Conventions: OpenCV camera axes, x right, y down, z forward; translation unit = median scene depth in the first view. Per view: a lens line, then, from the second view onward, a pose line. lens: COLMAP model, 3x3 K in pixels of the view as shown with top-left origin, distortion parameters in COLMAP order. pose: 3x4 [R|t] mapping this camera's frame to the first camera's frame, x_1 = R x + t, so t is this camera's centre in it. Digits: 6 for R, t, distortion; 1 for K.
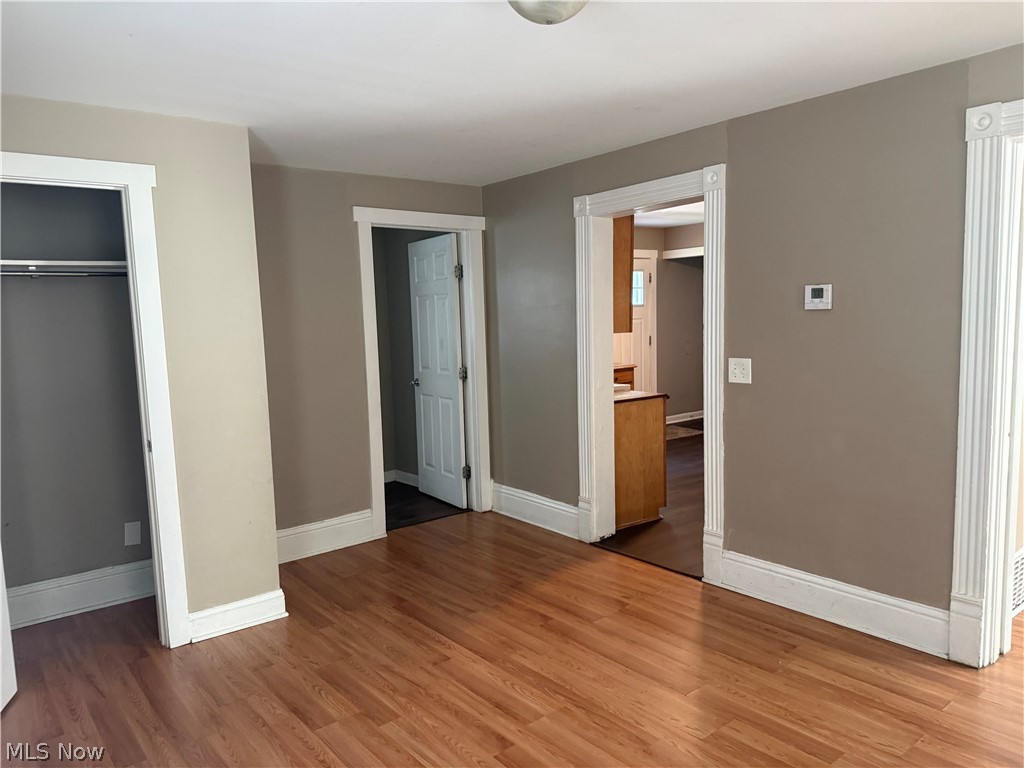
lens RADIAL K [[722.0, 0, 503.5], [0, 722.0, 388.2], [0, 0, 1]] dist [0.080850, -0.136093]
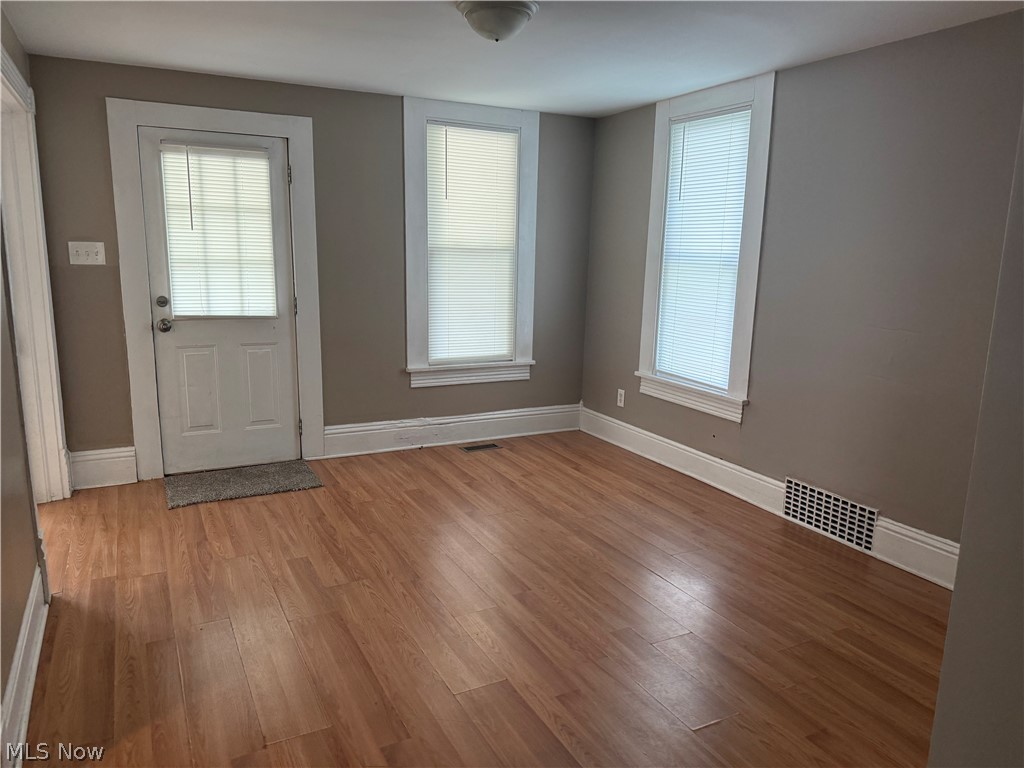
lens RADIAL K [[722.0, 0, 503.5], [0, 722.0, 388.2], [0, 0, 1]] dist [0.080850, -0.136093]
pose [[-0.979892, -0.028225, 0.197521, -0.177642], [0.030837, 0.956628, 0.289677, -0.178378], [-0.197130, 0.289943, -0.936522, 1.806835]]
